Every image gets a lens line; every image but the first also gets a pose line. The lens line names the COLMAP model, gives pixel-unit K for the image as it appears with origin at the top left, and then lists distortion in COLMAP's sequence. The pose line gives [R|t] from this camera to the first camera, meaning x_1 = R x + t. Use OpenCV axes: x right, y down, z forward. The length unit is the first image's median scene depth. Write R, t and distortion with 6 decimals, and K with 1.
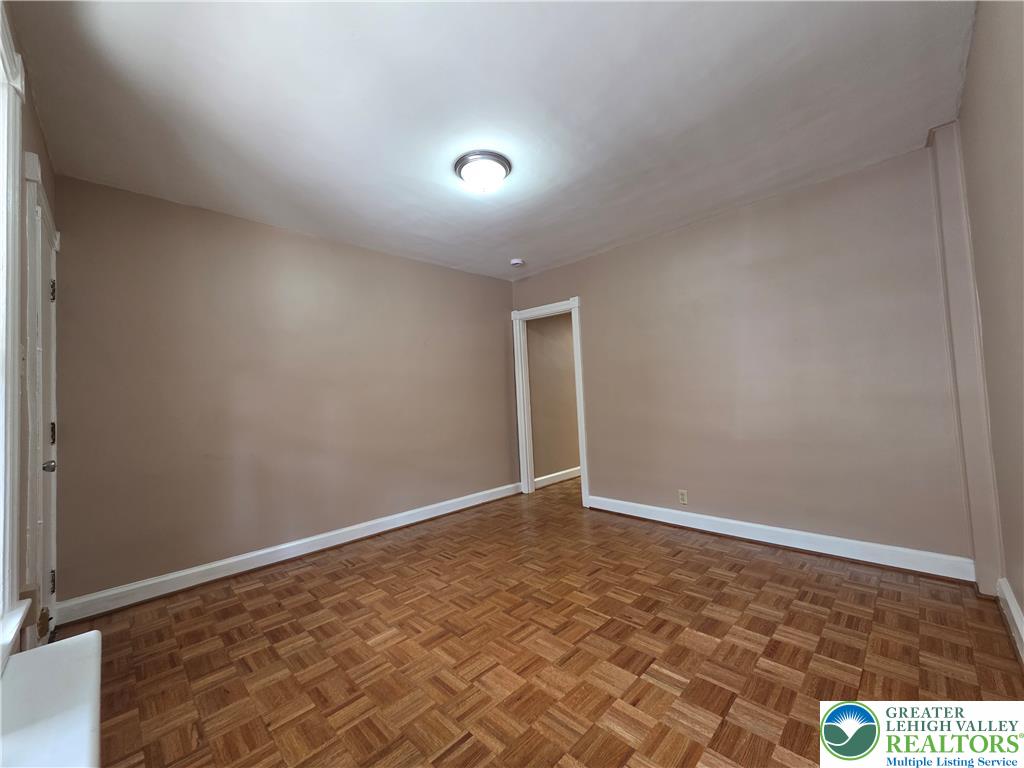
lens RADIAL K [[405.0, 0, 512.8], [0, 405.0, 381.2], [0, 0, 1]] dist [0.002858, -0.000052]
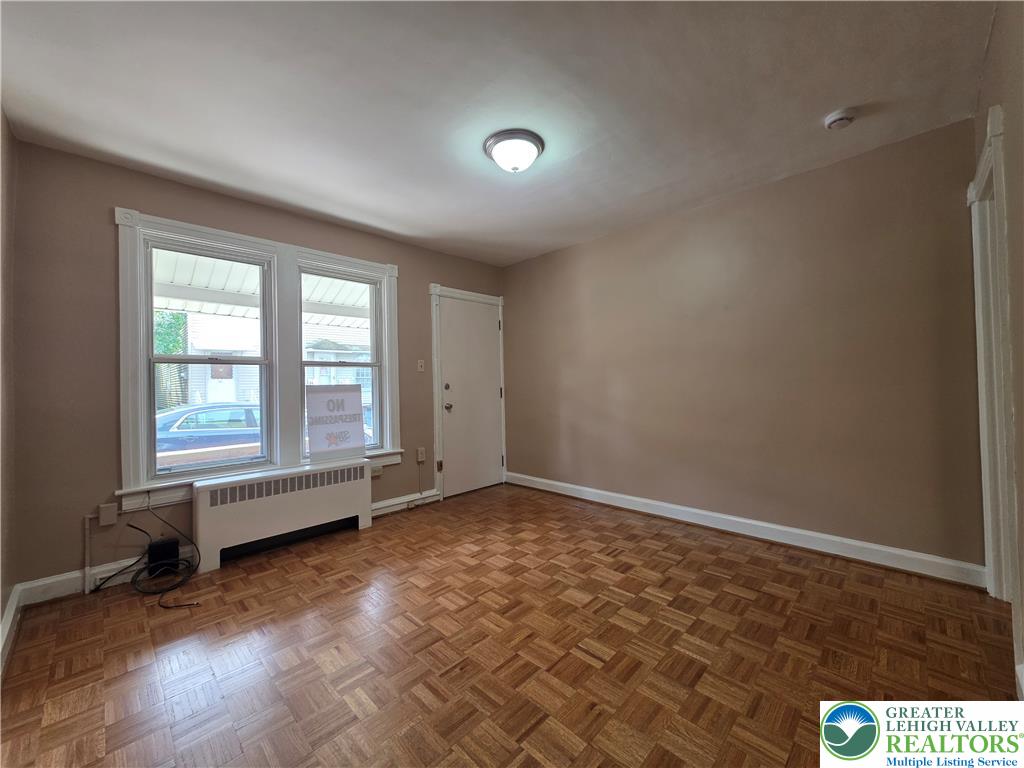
lens RADIAL K [[411.4, 0, 512.0], [0, 411.4, 384.0], [0, 0, 1]] dist [0.014270, 0.000024]
pose [[0.002334, 0.051402, -0.998675, 0.865904], [0.065420, 0.996531, 0.051444, -0.020378], [0.997855, -0.065453, -0.001036, 0.898594]]
